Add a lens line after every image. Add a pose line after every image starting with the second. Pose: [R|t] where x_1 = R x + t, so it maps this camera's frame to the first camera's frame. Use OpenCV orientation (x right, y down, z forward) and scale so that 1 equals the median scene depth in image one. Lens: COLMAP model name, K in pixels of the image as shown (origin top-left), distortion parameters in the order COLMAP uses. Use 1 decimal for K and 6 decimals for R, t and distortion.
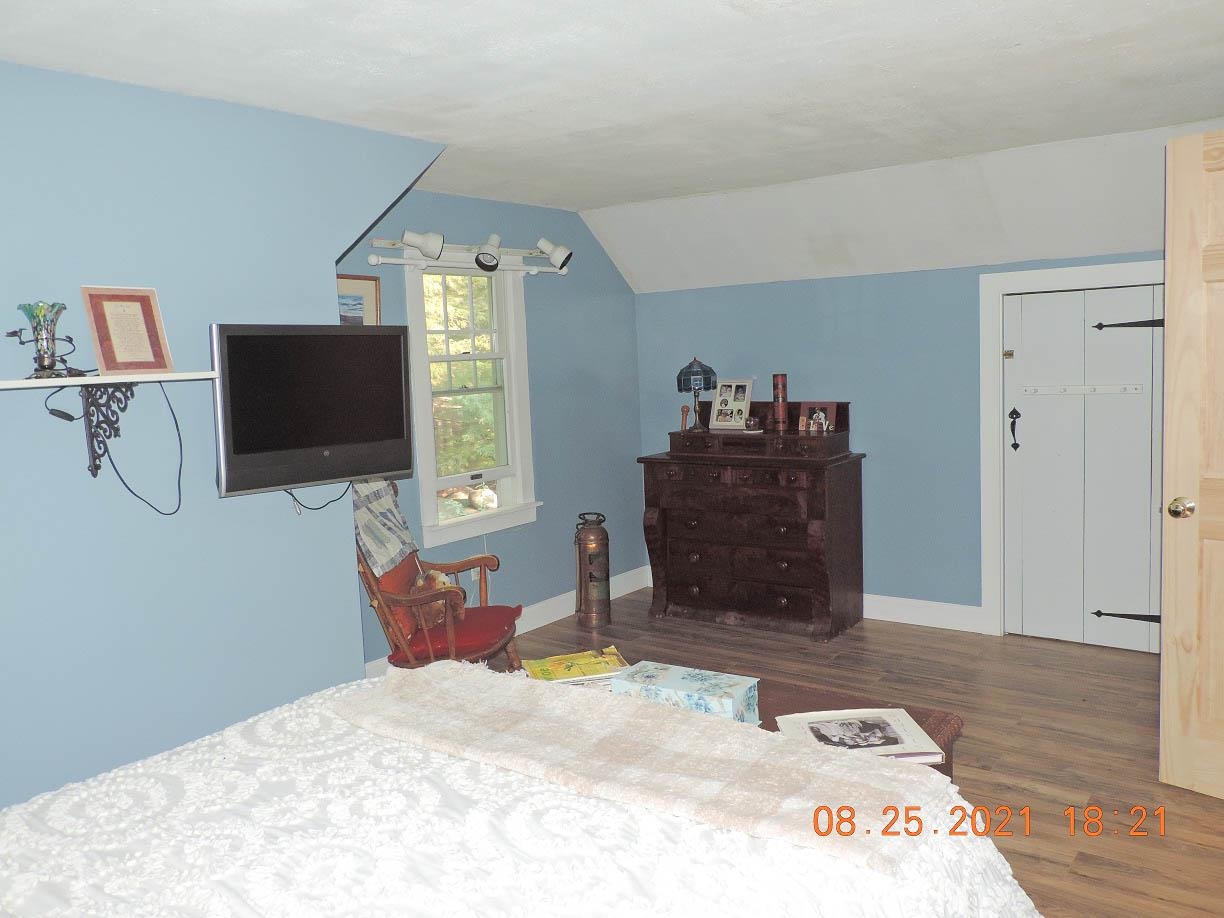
lens RADIAL K [[979.8, 0, 612.0], [0, 979.8, 459.0], [0, 0, 1]] dist [-0.003983, -0.003848]
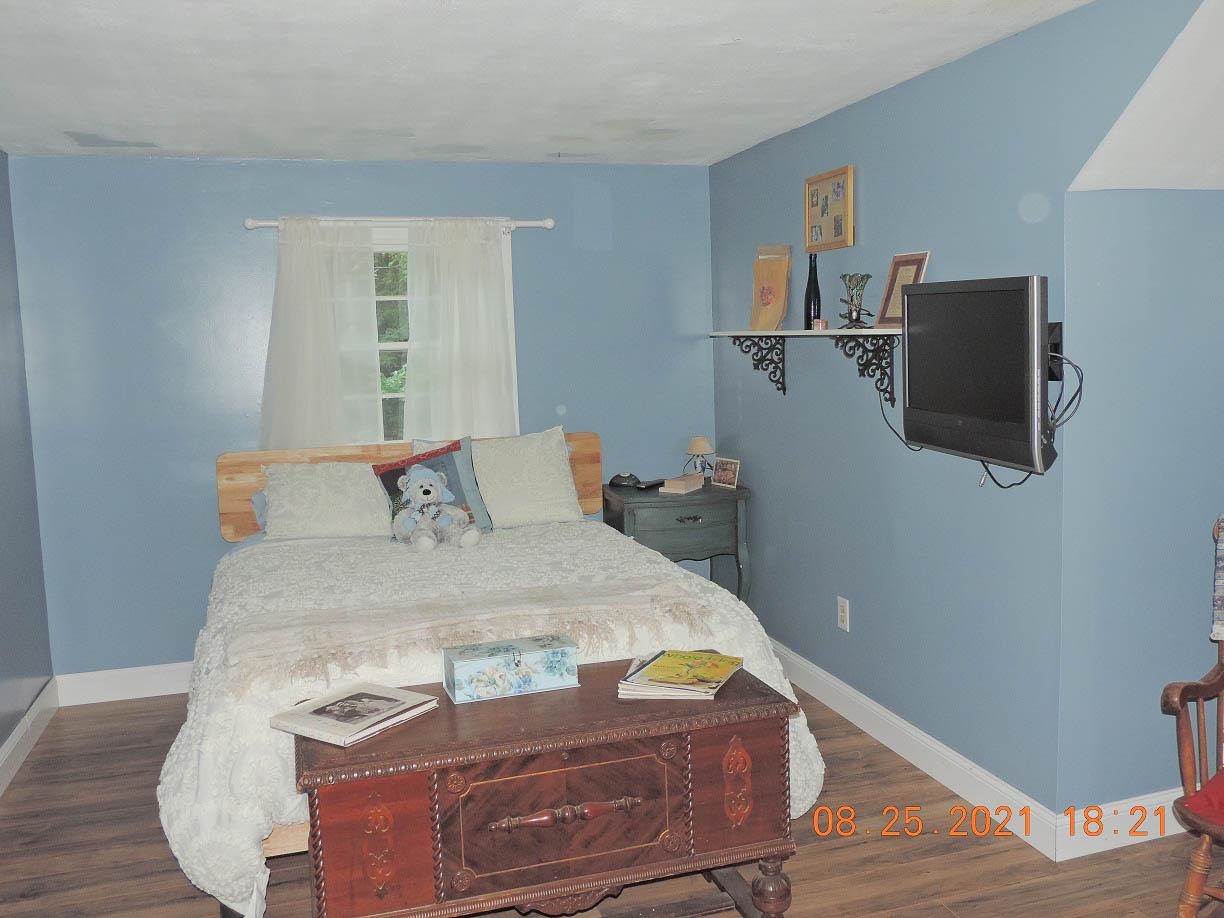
lens RADIAL K [[1063.4, 0, 612.0], [0, 1063.4, 459.0], [0, 0, 1]] dist [-0.018031, -0.015519]
pose [[-0.591703, 0.158160, -0.790489, 0.808283], [-0.029579, 0.975646, 0.217347, -0.209978], [0.805613, 0.151987, -0.572615, 1.556522]]
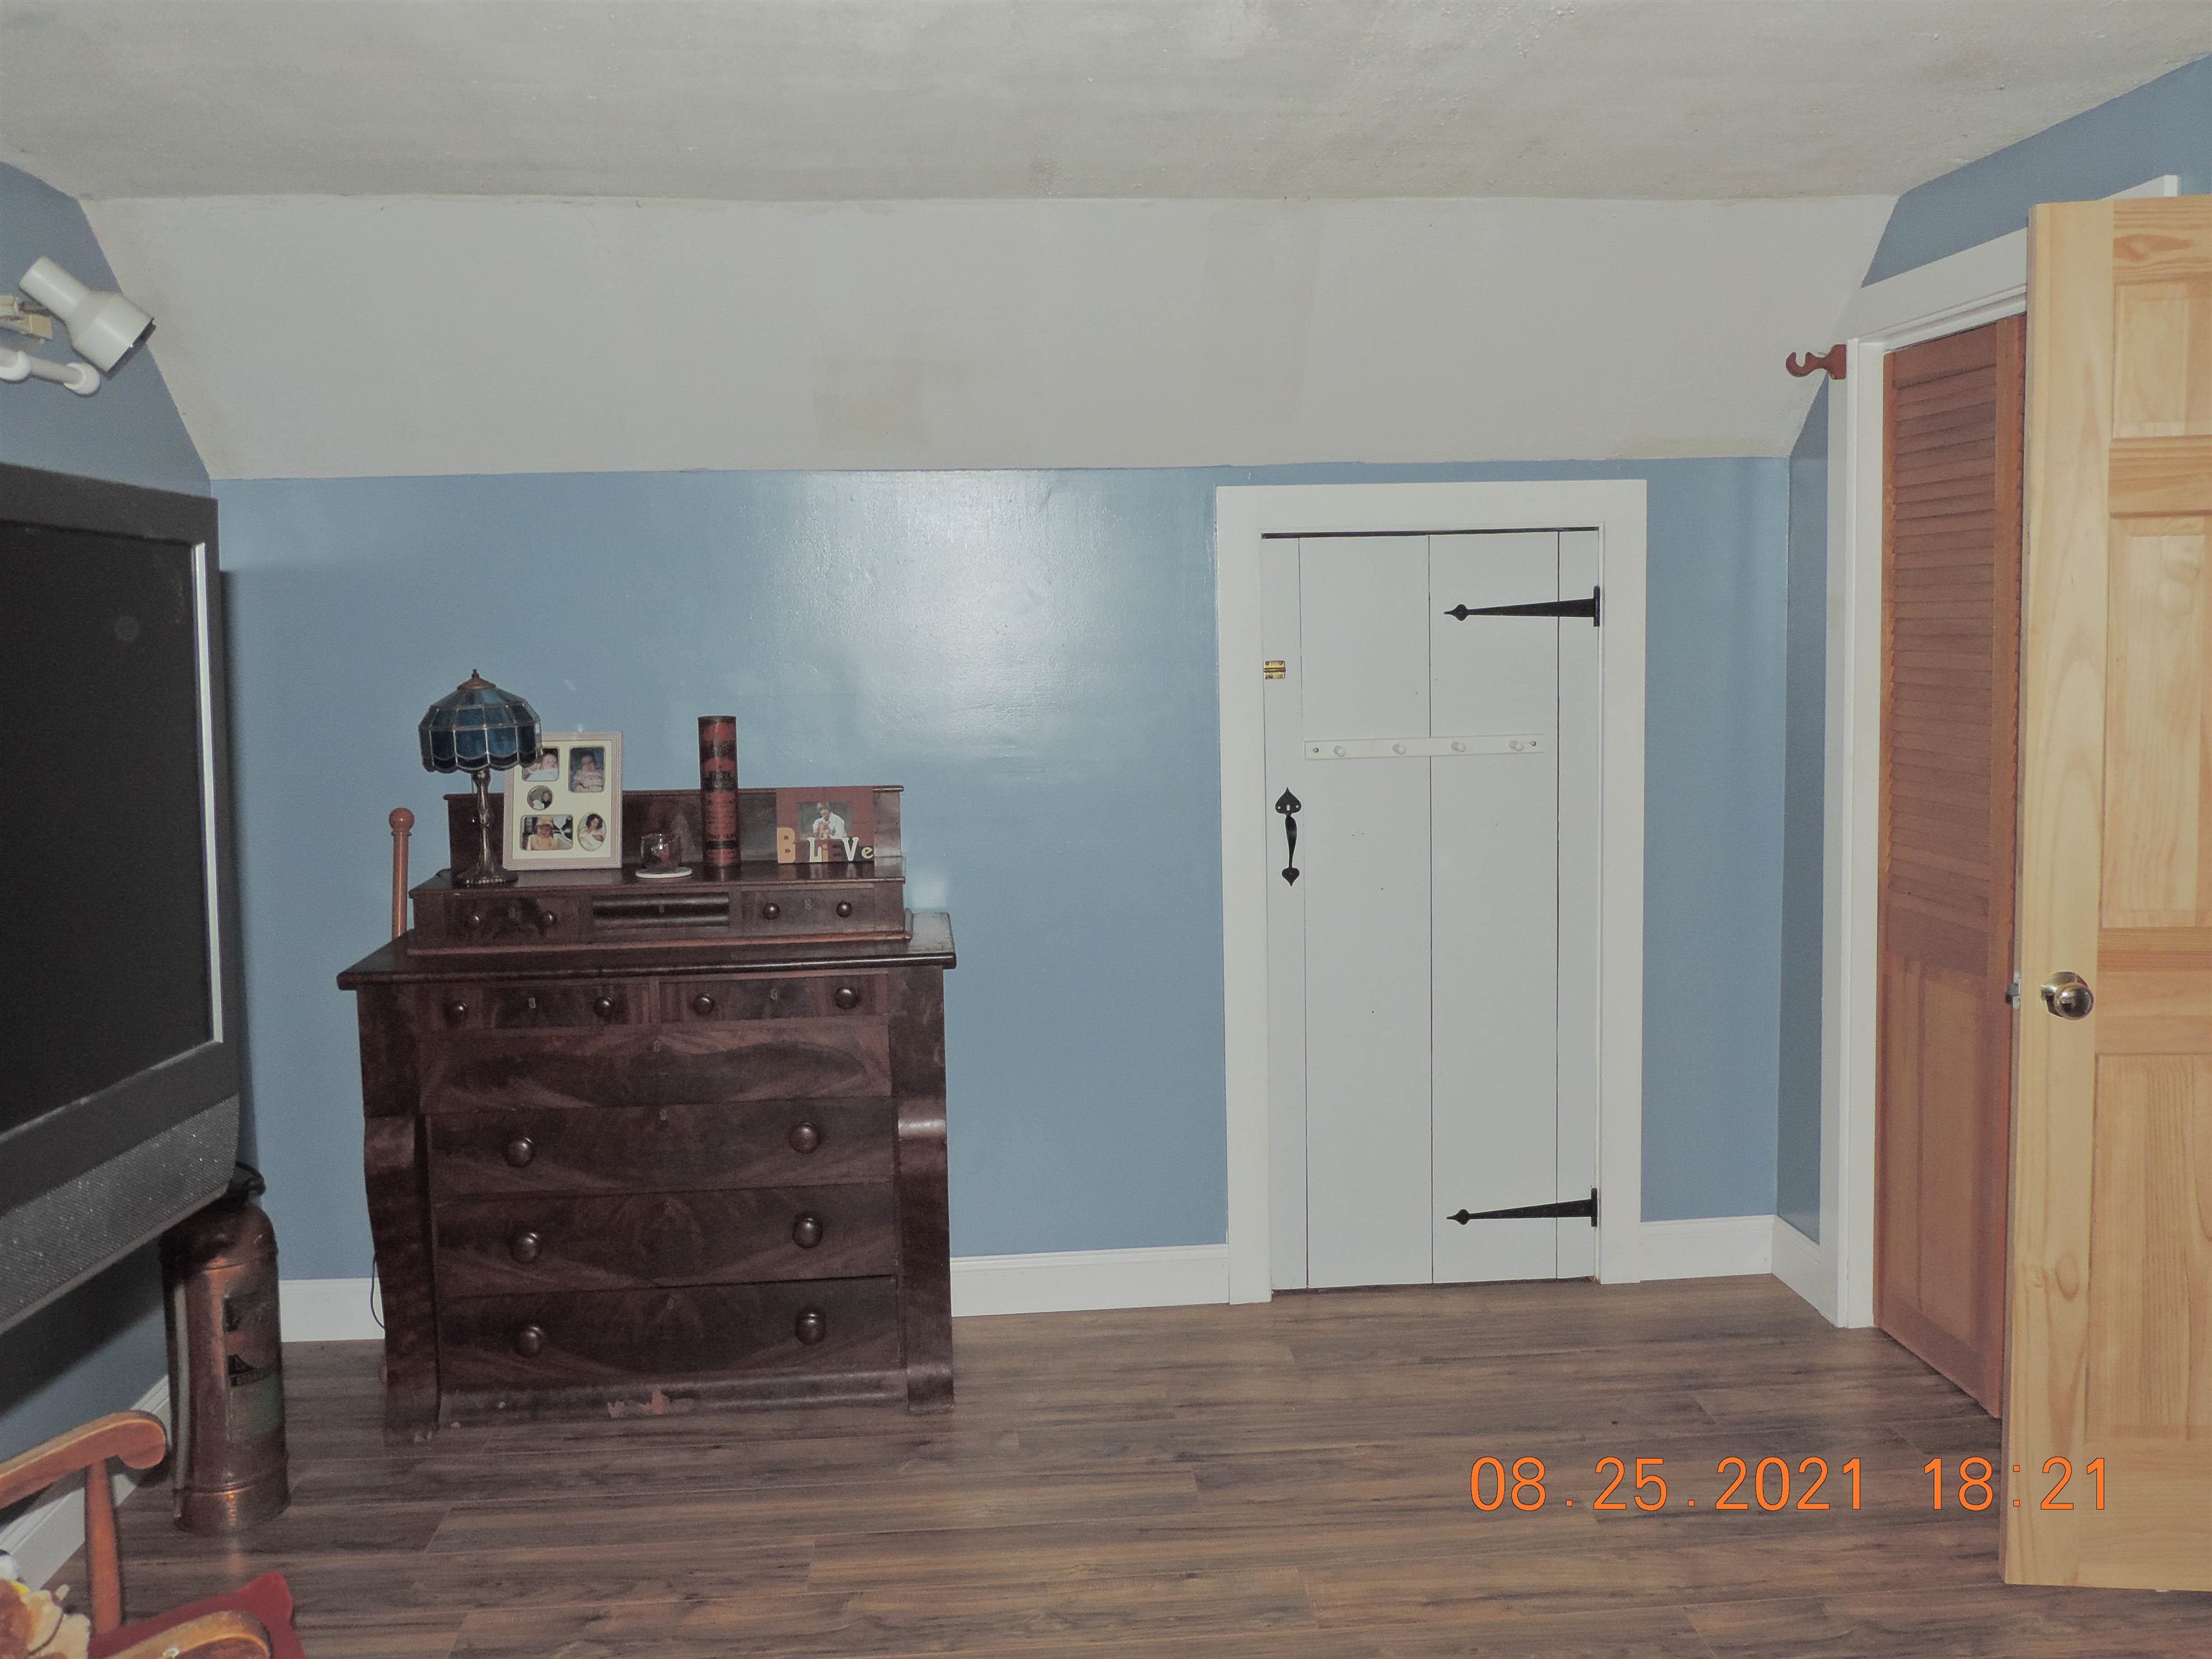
lens RADIAL K [[1921.7, 0, 1106.0], [0, 1921.7, 829.5], [0, 0, 1]] dist [-0.018031, -0.015519]
pose [[0.747778, -0.043049, 0.662552, -0.212092], [0.062432, 0.998033, -0.005616, -0.030854], [-0.661007, 0.045564, 0.748995, 0.359529]]
